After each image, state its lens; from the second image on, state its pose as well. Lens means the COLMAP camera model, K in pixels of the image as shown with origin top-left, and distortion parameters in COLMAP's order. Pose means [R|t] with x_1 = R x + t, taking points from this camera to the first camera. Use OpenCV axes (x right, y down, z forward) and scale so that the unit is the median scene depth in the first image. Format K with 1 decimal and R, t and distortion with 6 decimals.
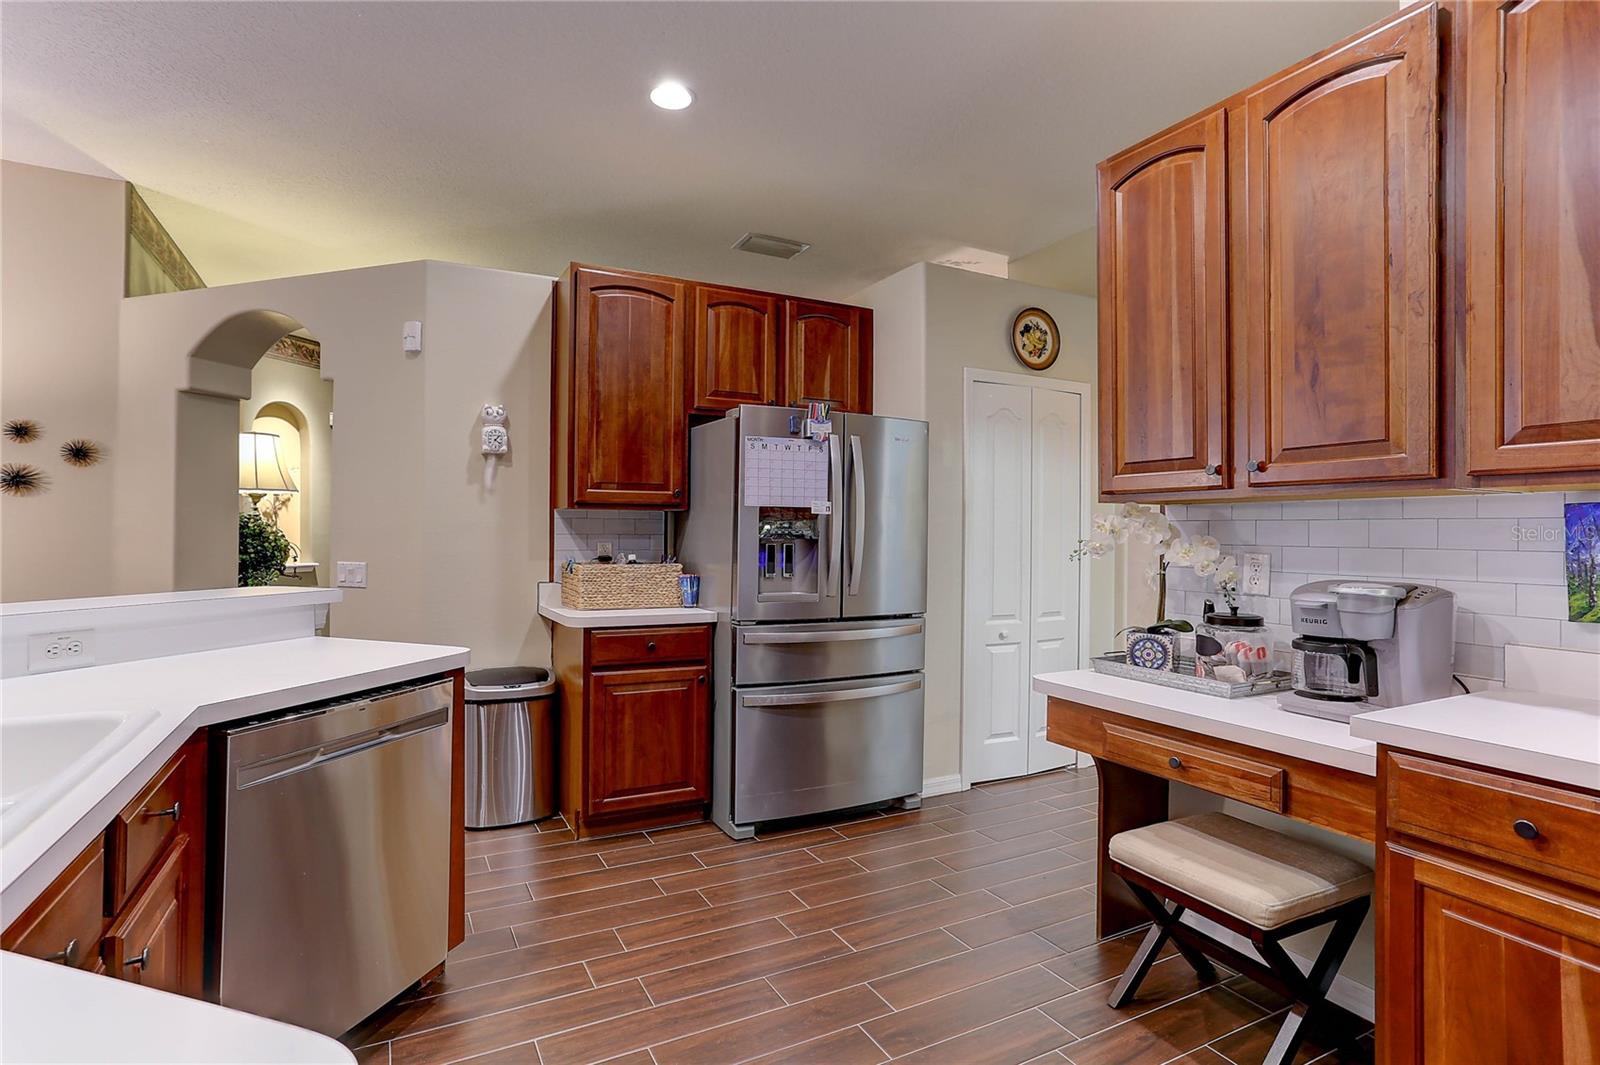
lens RADIAL K [[794.1, 0, 800.0], [0, 794.1, 532.5], [0, 0, 1]] dist [-0.000485, 0.000044]
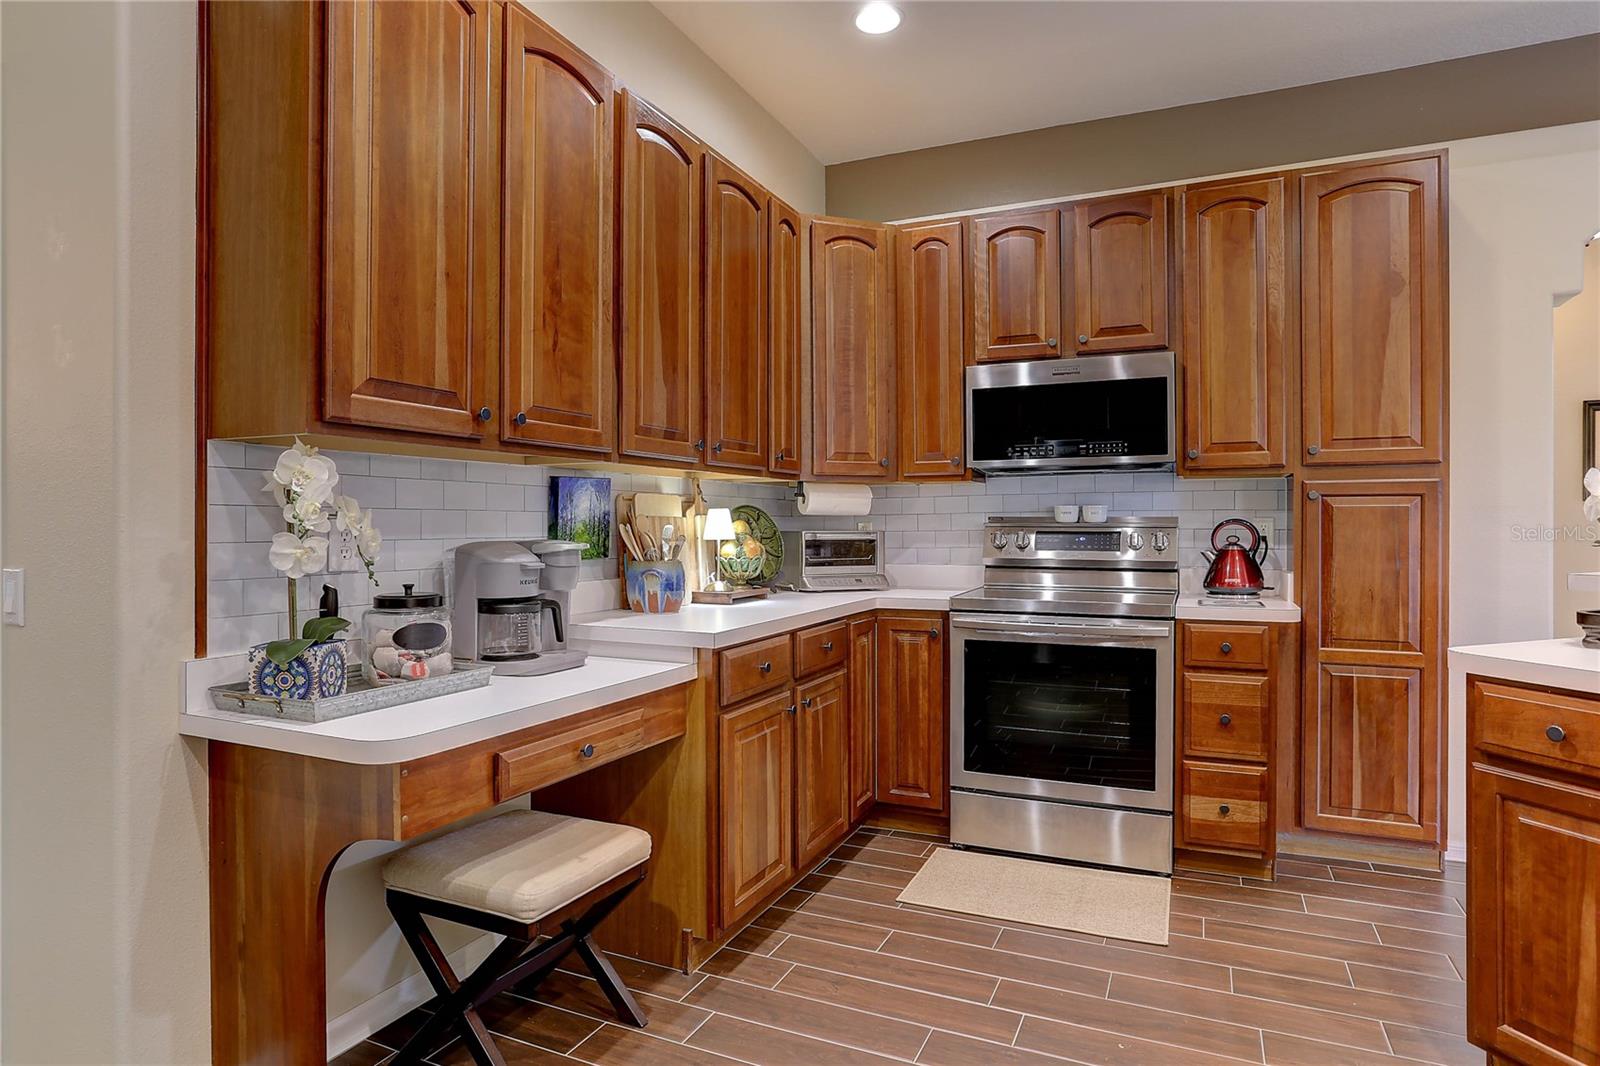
lens RADIAL K [[914.7, 0, 800.0], [0, 914.7, 533.0], [0, 0, 1]] dist [-0.005668, -0.001160]
pose [[-0.630794, -0.014280, 0.775819, -0.427498], [-0.007102, 0.999895, 0.012630, 0.030151], [-0.775917, 0.002457, -0.630830, 1.356281]]
